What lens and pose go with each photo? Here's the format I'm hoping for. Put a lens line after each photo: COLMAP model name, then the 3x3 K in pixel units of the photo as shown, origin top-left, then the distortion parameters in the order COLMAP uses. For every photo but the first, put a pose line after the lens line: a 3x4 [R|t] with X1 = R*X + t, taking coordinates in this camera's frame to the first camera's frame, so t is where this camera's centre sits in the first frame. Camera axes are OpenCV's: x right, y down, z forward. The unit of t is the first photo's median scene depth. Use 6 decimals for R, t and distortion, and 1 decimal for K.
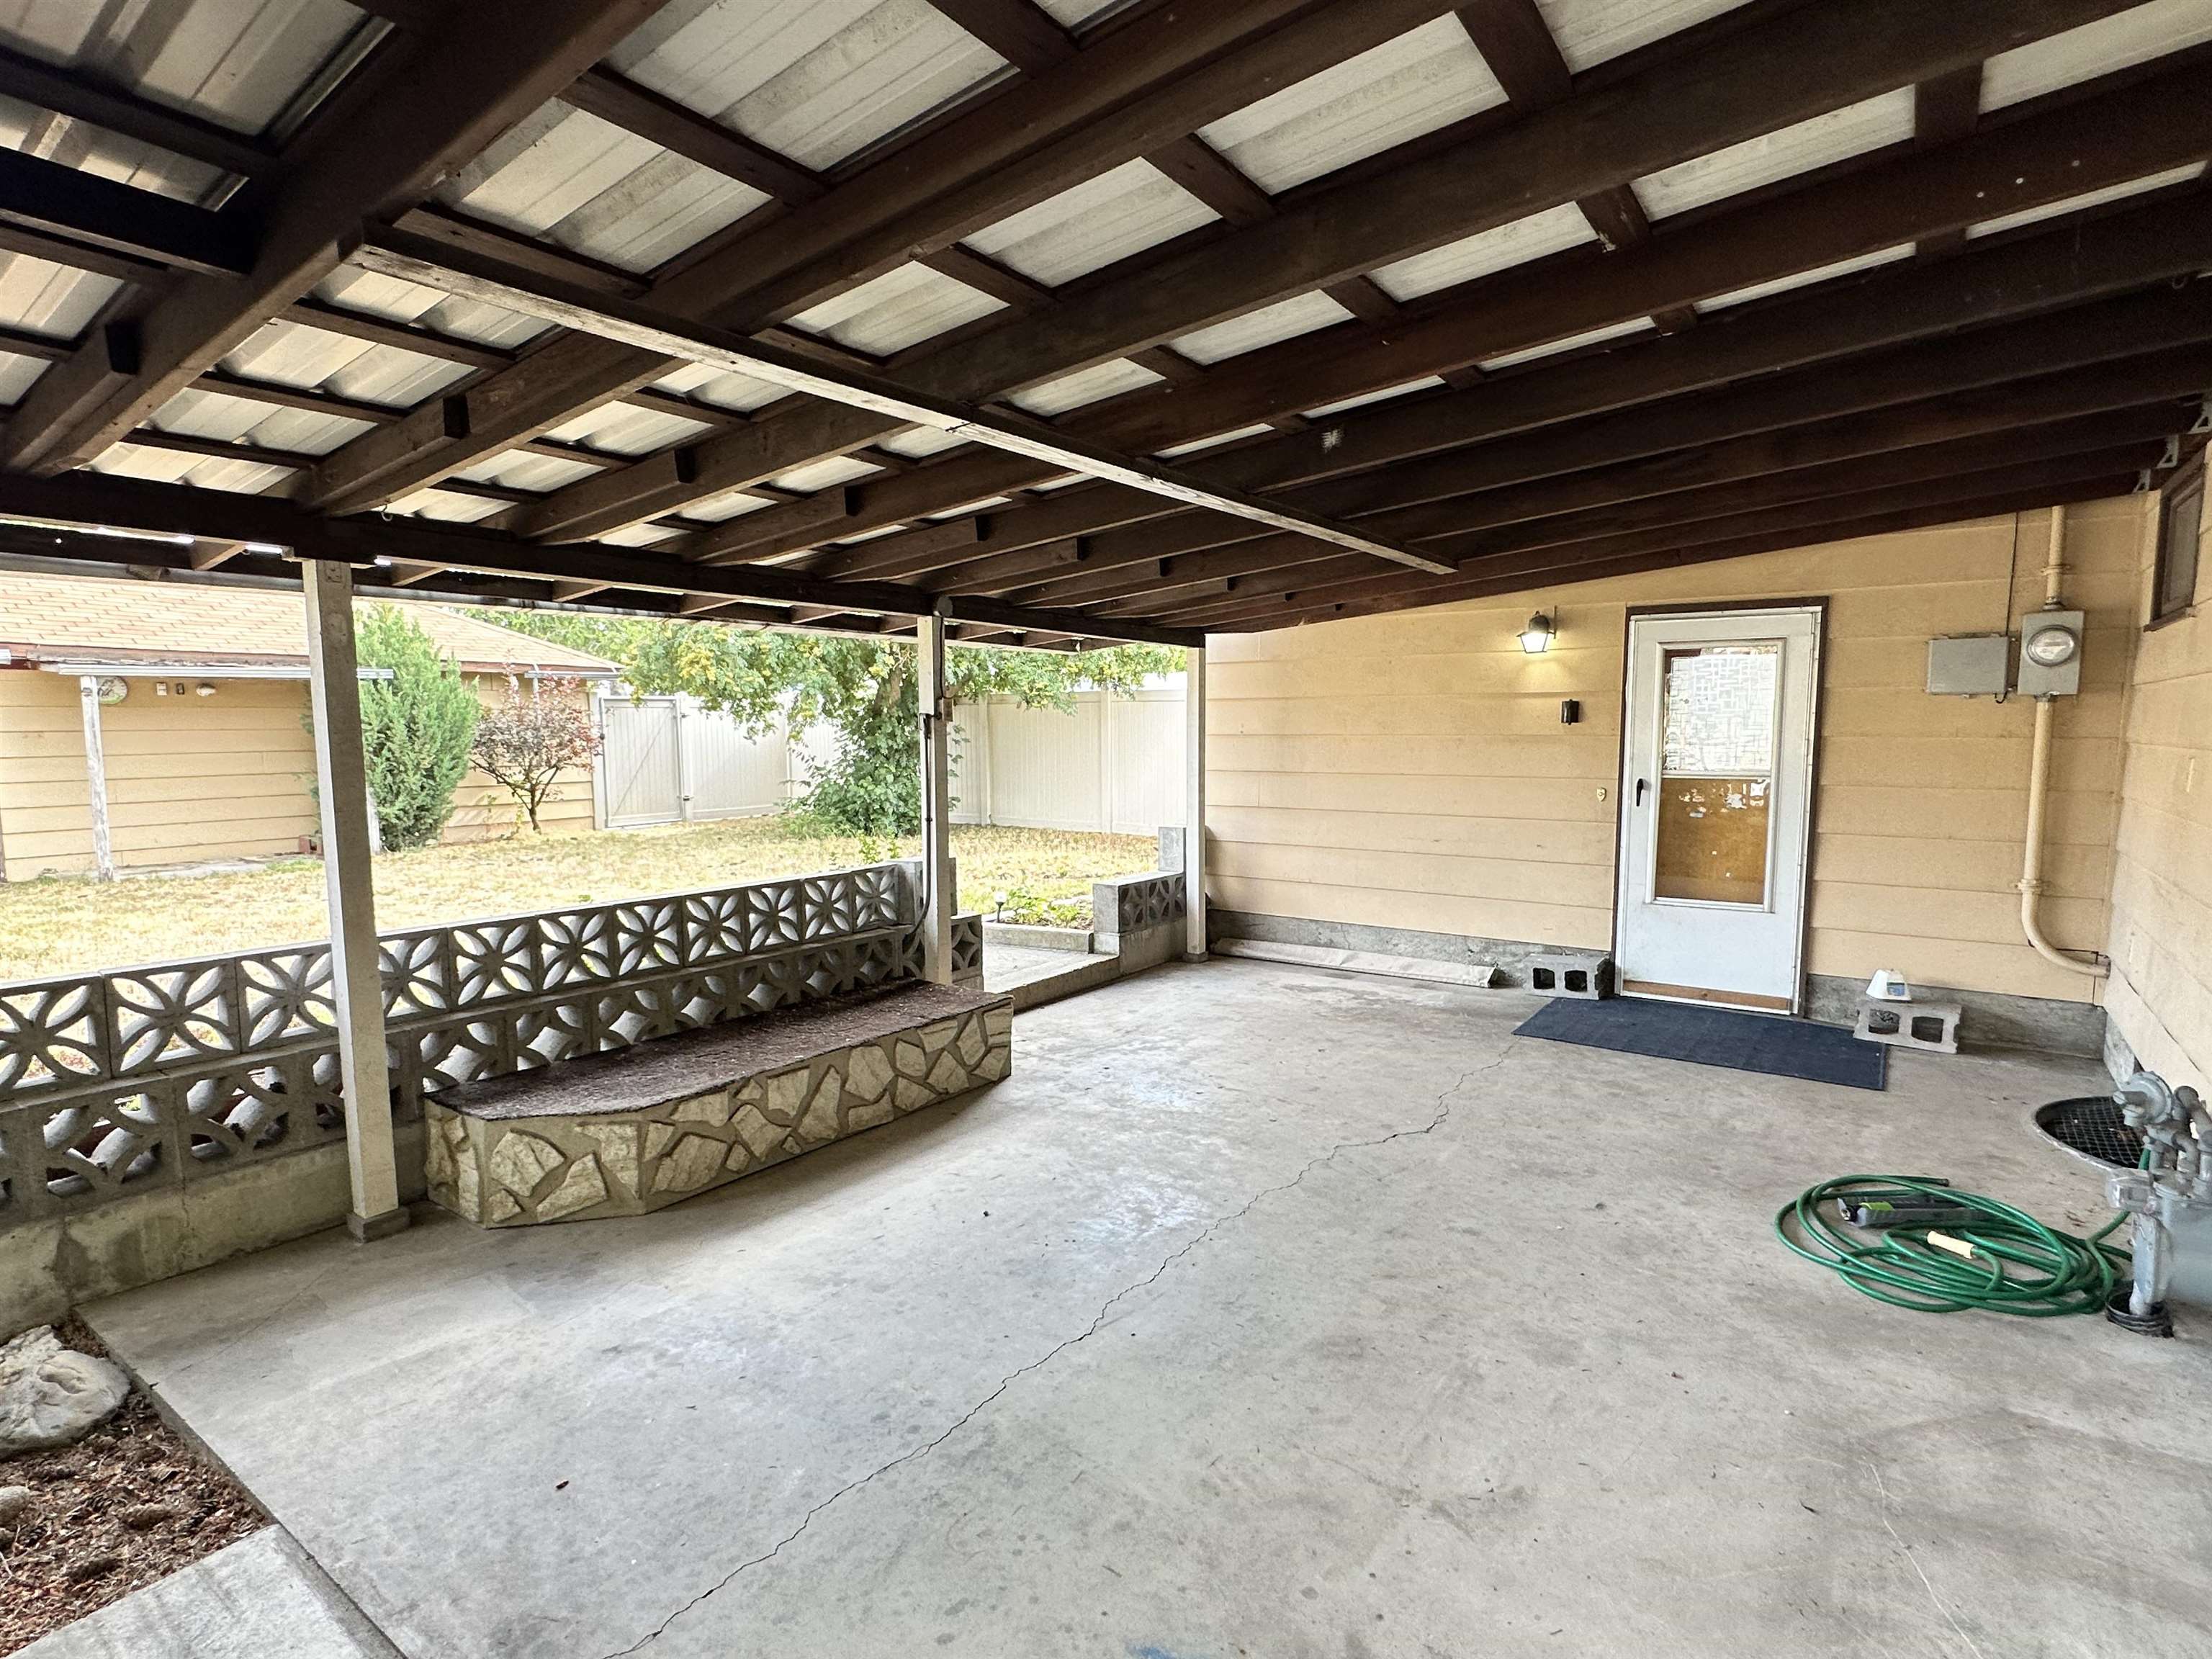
lens RADIAL K [[1103.3, 0, 1106.0], [0, 1103.3, 829.5], [0, 0, 1]] dist [0.001170, 0.000402]
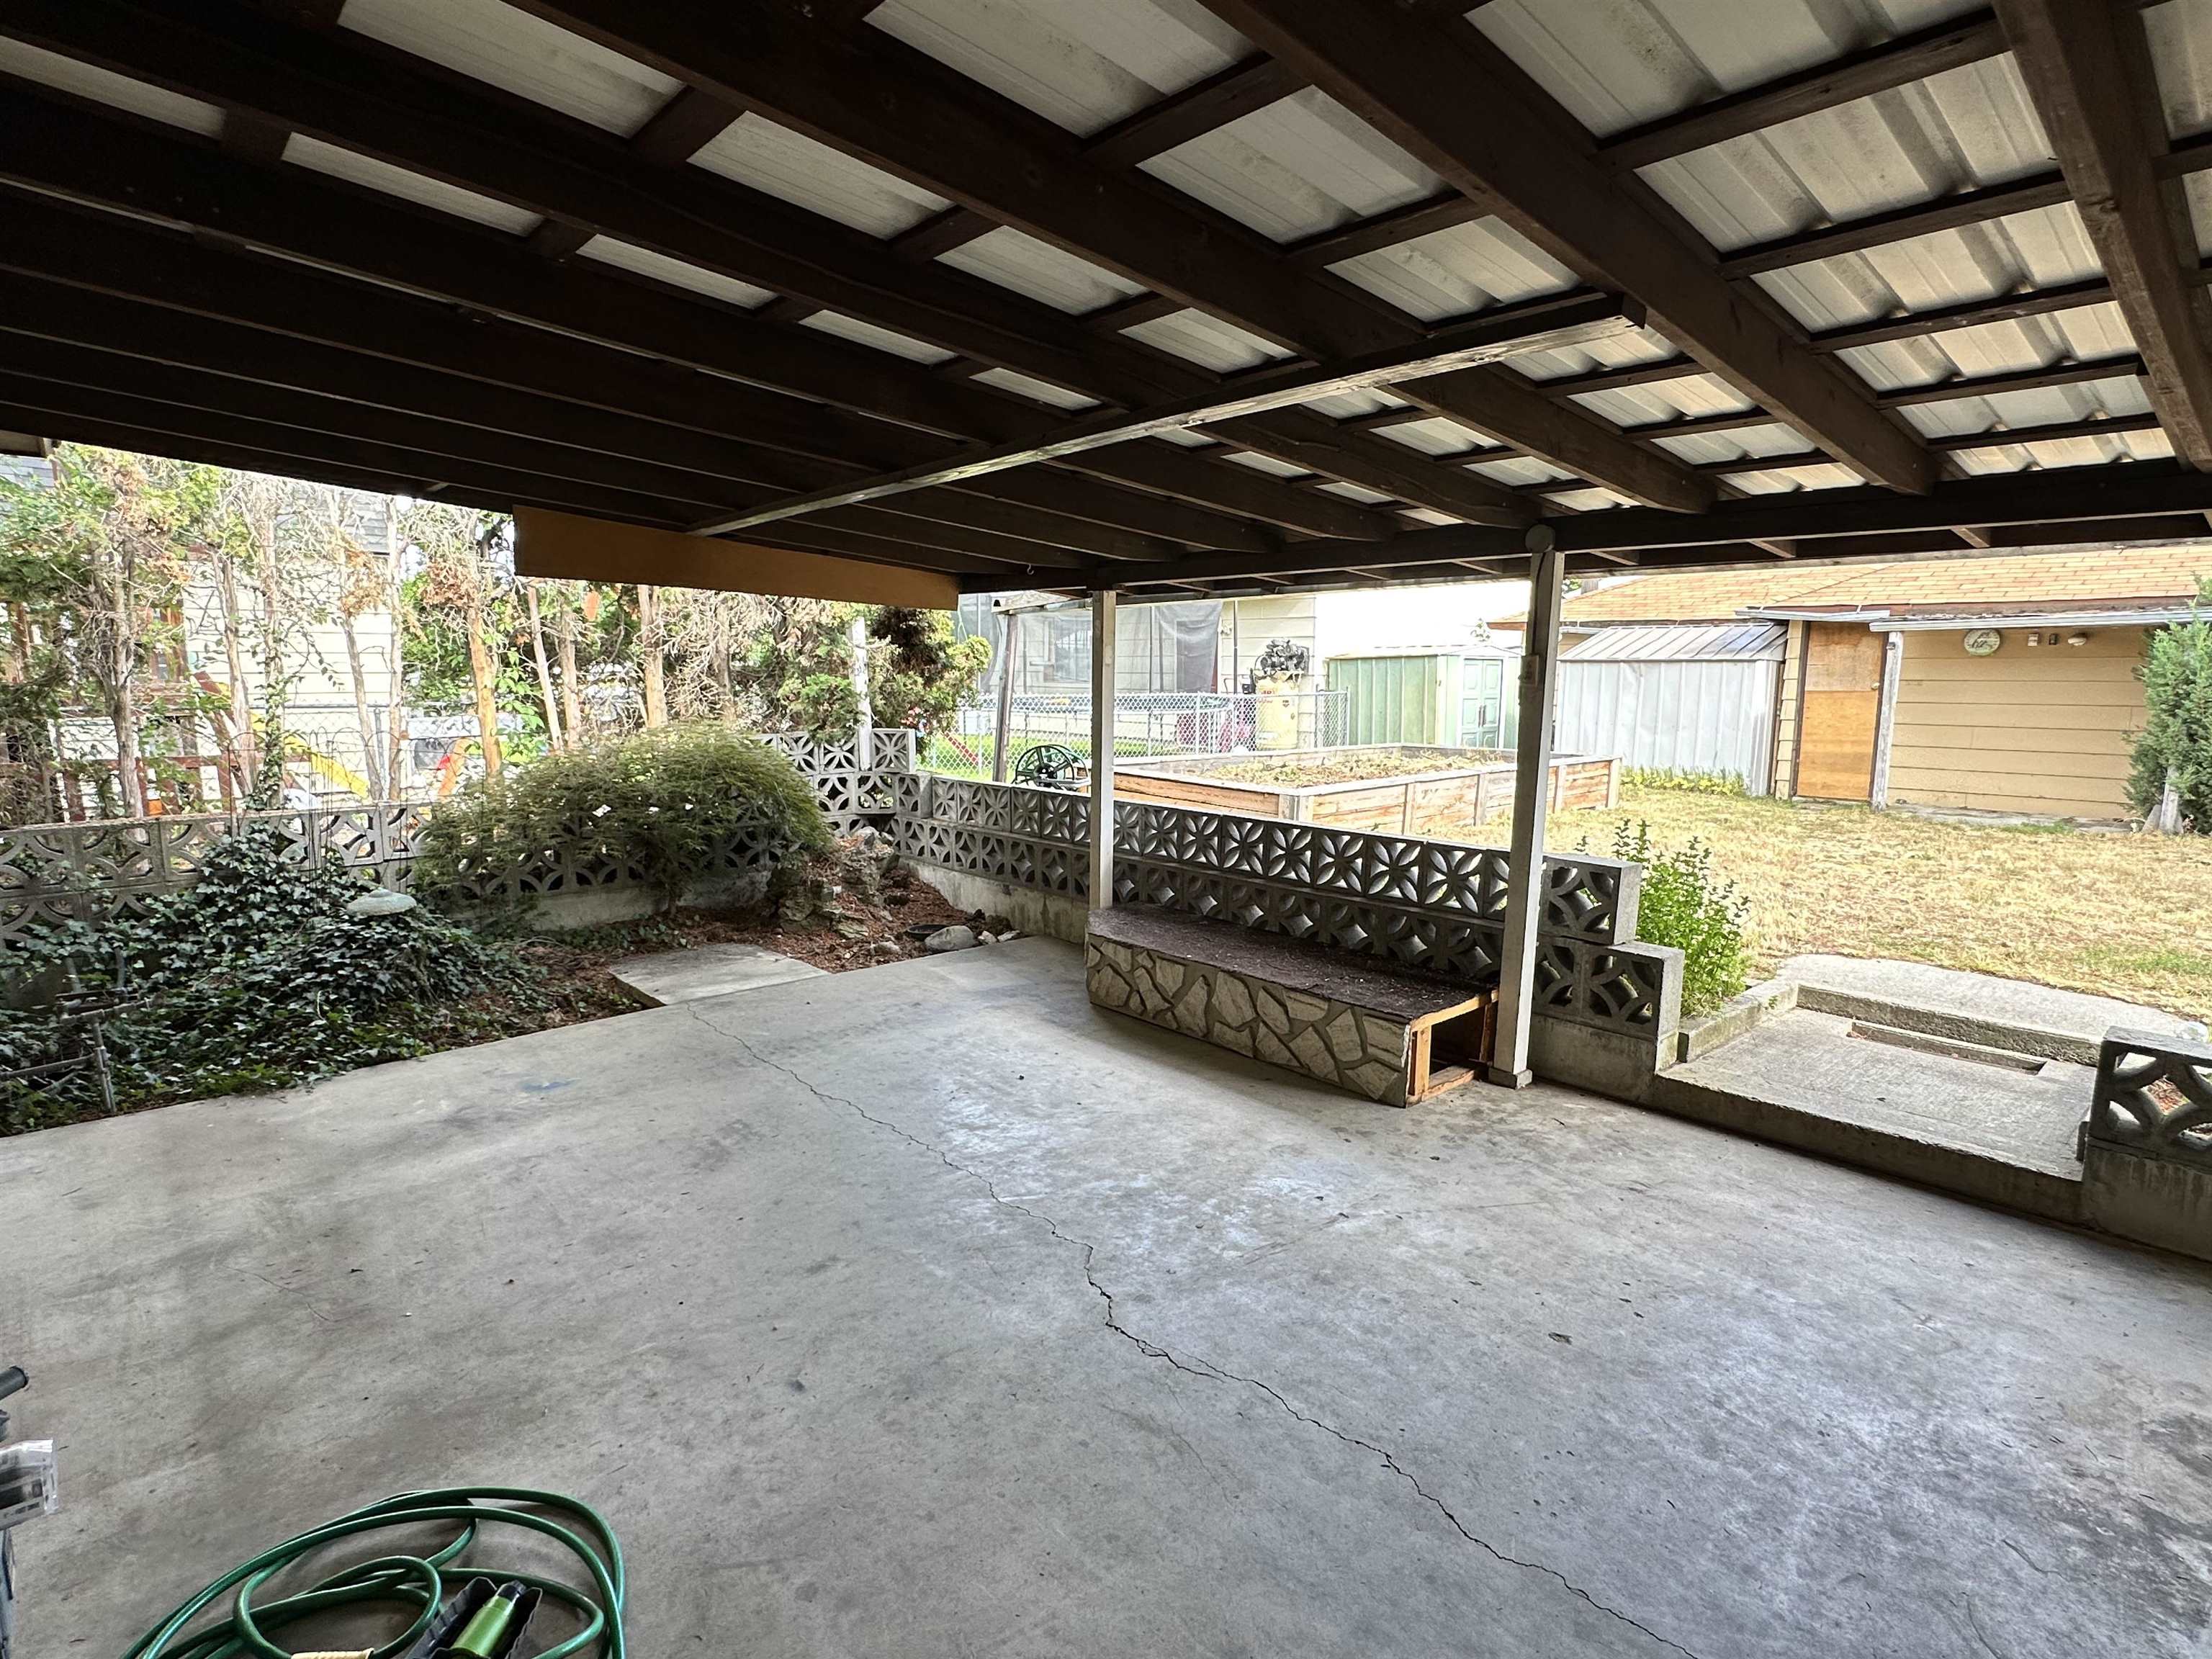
lens RADIAL K [[1106.6, 0, 1106.0], [0, 1106.6, 829.5], [0, 0, 1]] dist [-0.004697, -0.000774]
pose [[-0.194076, 0.143586, -0.970421, 0.895265], [-0.095008, 0.981829, 0.164274, -0.122445], [0.976375, 0.124080, -0.176908, 1.092590]]
